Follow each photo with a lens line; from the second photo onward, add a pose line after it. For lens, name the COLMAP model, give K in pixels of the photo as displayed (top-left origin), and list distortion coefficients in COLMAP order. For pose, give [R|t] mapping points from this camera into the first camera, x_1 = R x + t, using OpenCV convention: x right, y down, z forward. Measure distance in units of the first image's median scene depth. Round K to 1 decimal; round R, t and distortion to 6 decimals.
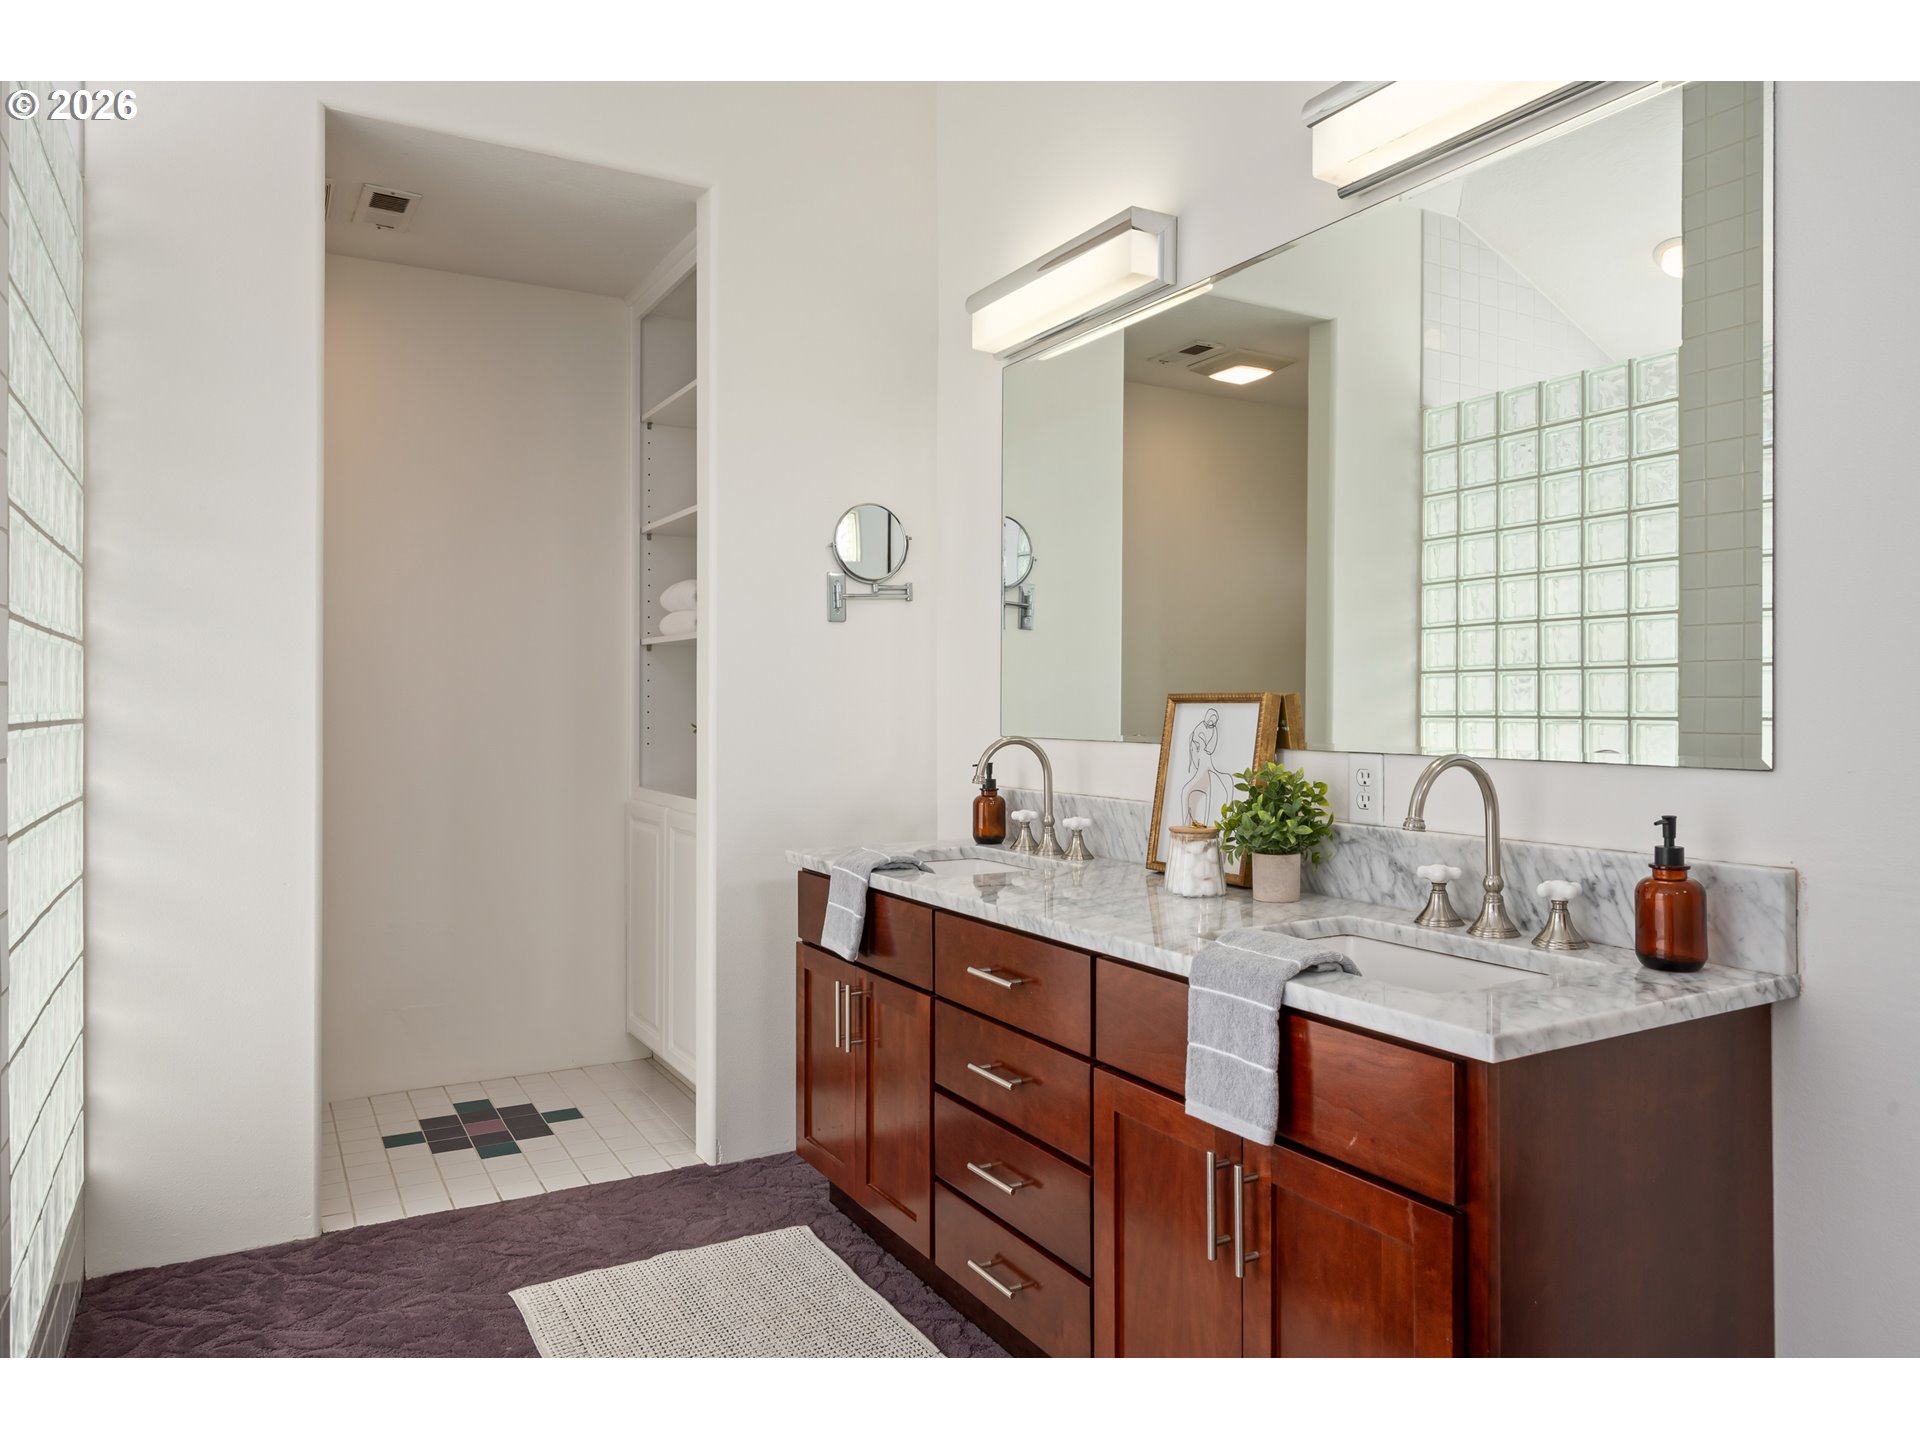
lens RADIAL K [[1265.3, 0, 960.0], [0, 1265.3, 720.0], [0, 0, 1]] dist [-0.001666, -0.001819]
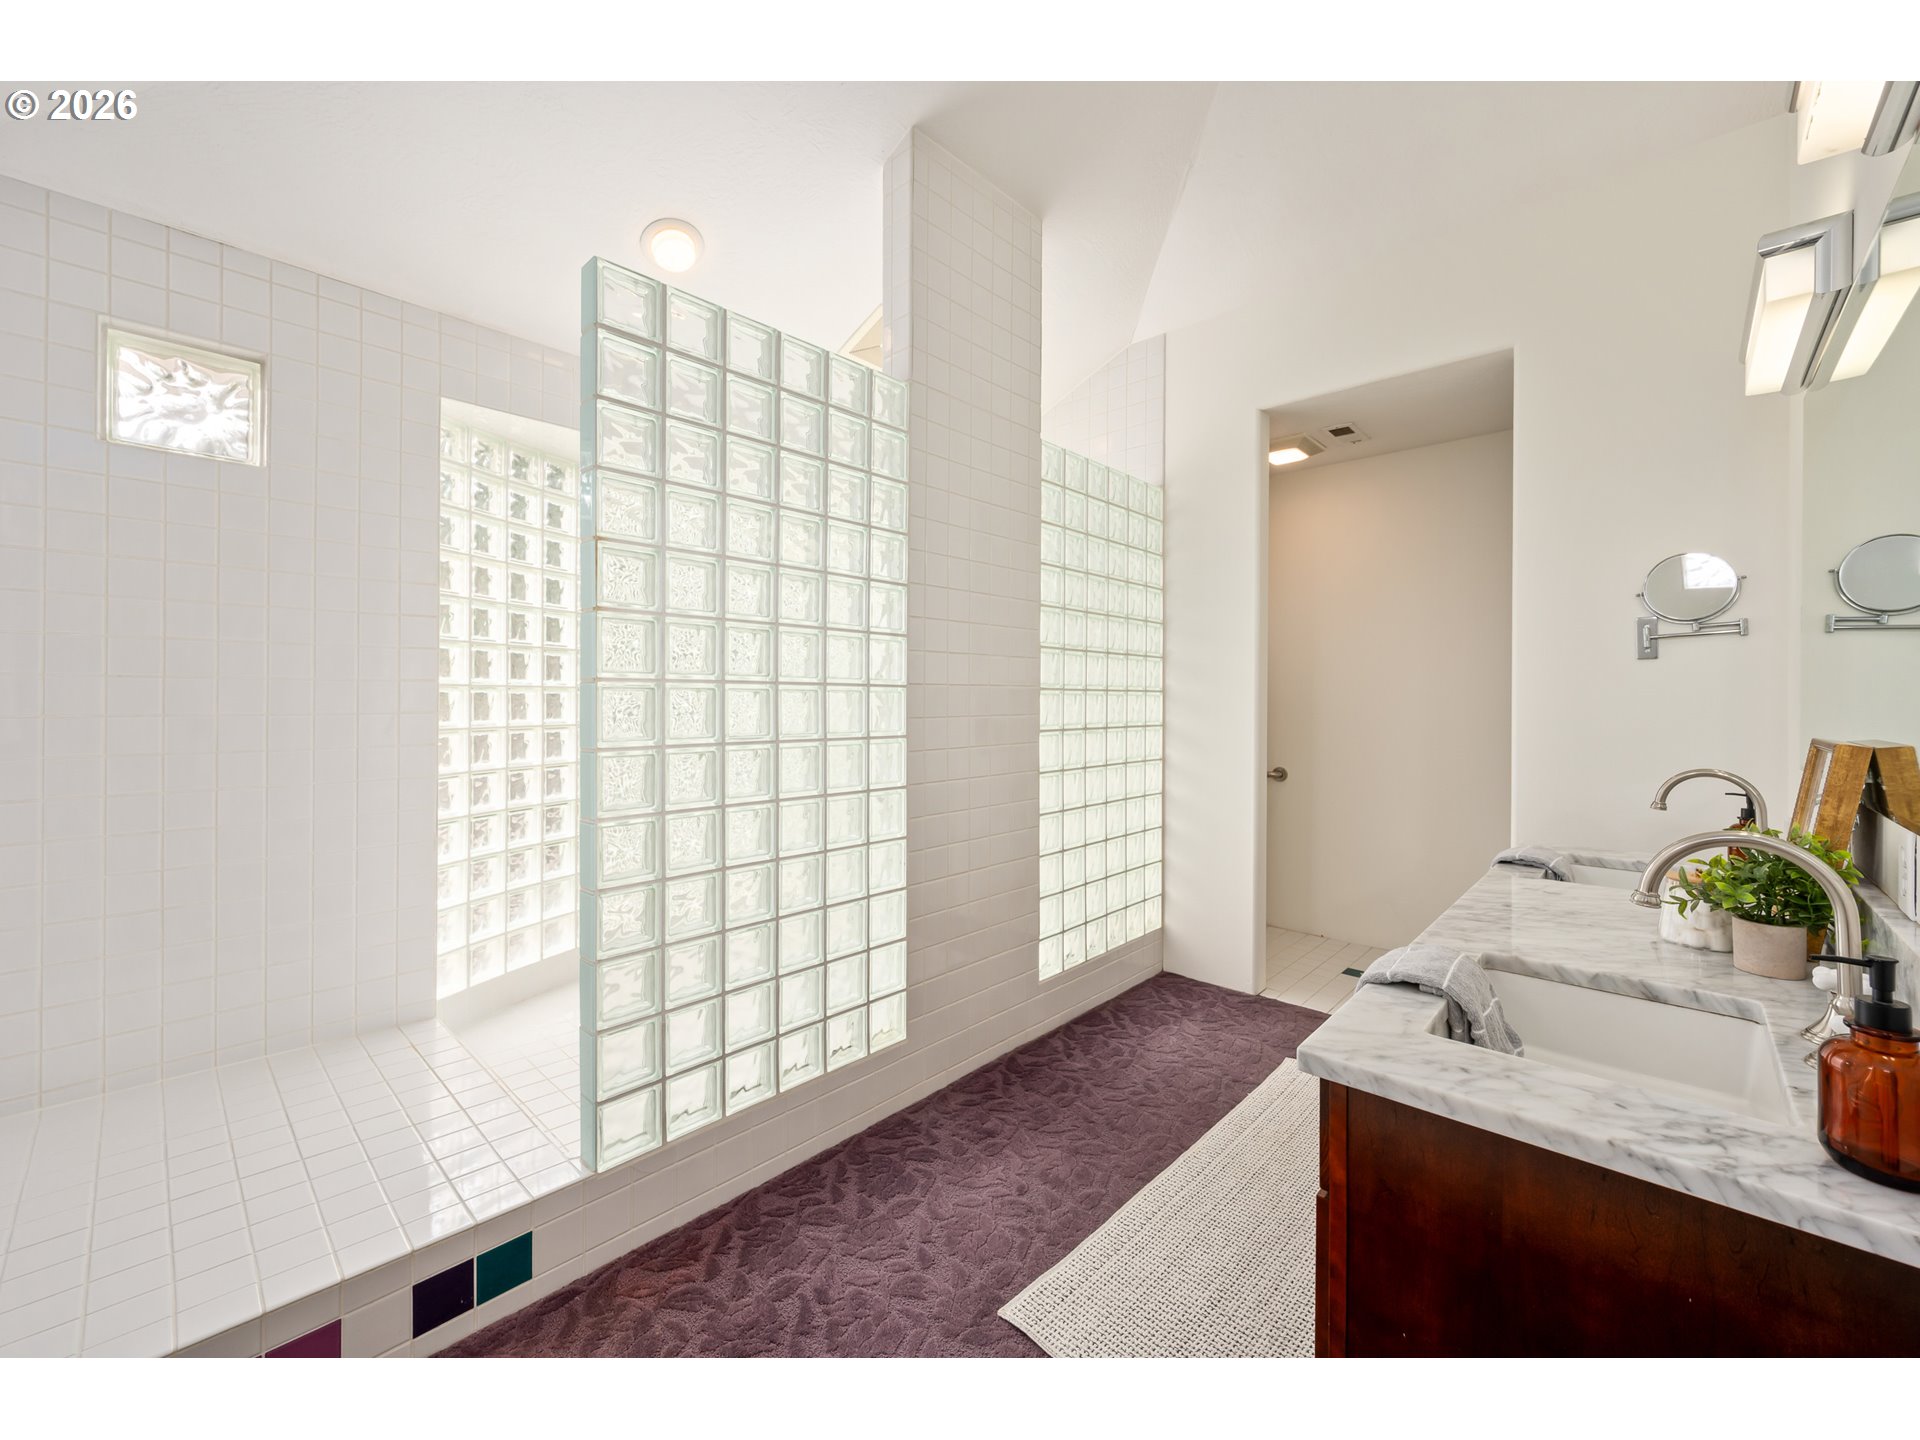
lens RADIAL K [[767.4, 0, 957.3], [0, 767.4, 696.1], [0, 0, 1]] dist [0.000477, 0.000077]
pose [[0.297805, 0.002369, -0.954624, 0.494174], [-0.016575, 0.999859, -0.002690, -0.038253], [0.954483, 0.016624, 0.297803, 0.220718]]
